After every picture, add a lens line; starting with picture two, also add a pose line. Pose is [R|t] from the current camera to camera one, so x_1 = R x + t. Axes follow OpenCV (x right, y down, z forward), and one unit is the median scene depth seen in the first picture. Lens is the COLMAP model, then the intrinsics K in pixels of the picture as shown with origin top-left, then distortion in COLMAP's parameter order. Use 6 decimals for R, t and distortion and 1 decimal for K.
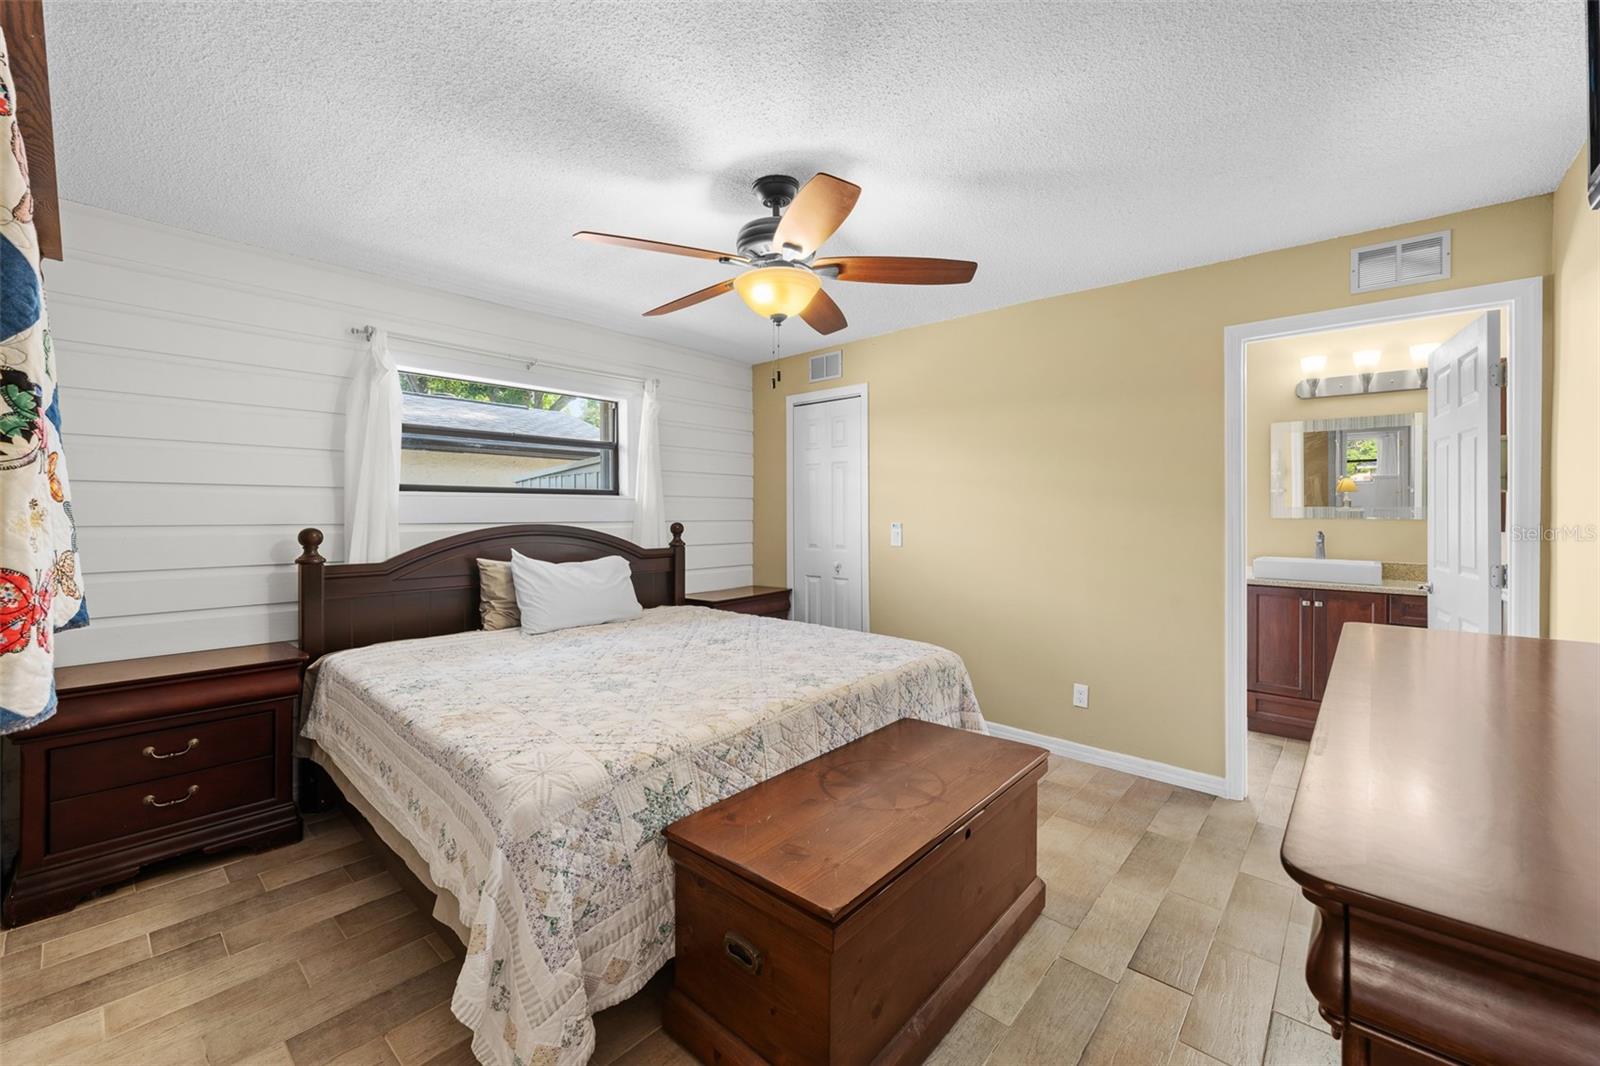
lens RADIAL K [[637.9, 0, 762.4], [0, 637.9, 513.4], [0, 0, 1]] dist [-0.002378, 0.000595]
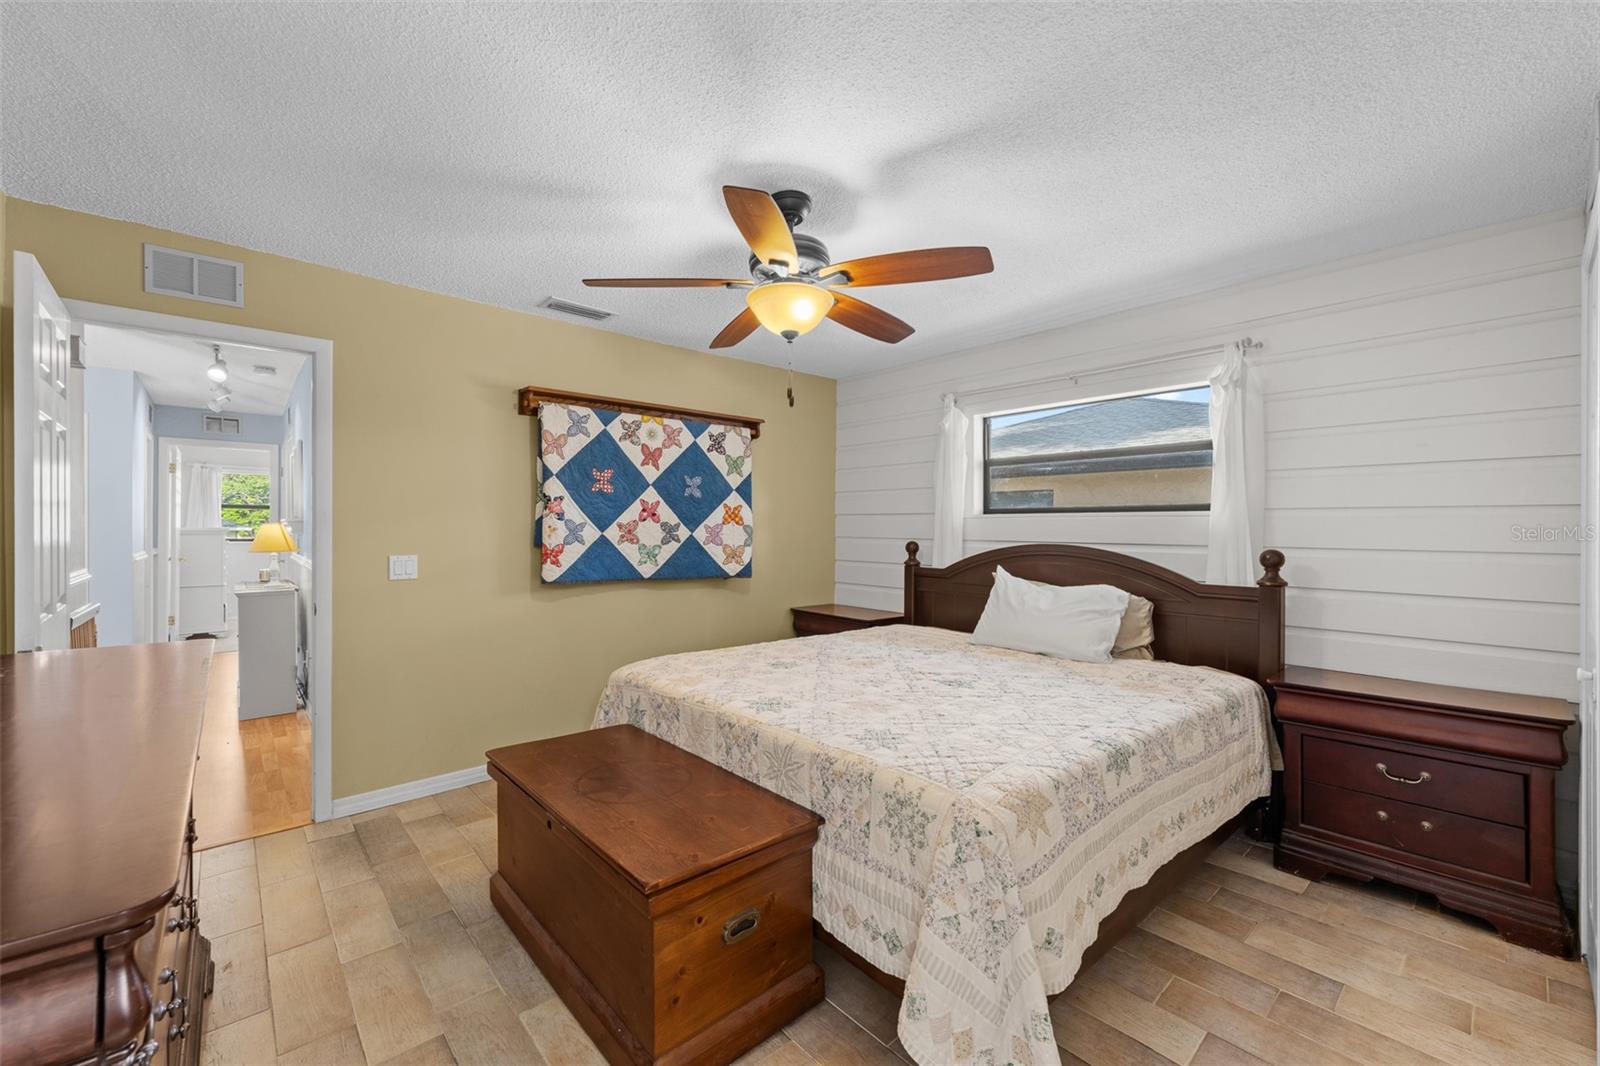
lens RADIAL K [[637.9, 0, 797.1], [0, 637.9, 526.8], [0, 0, 1]] dist [-0.002378, 0.000595]
pose [[-0.082651, -0.005905, -0.996561, 0.800777], [-0.008963, 0.999946, -0.005182, 0.000115], [0.996538, 0.008504, -0.082700, 0.877552]]
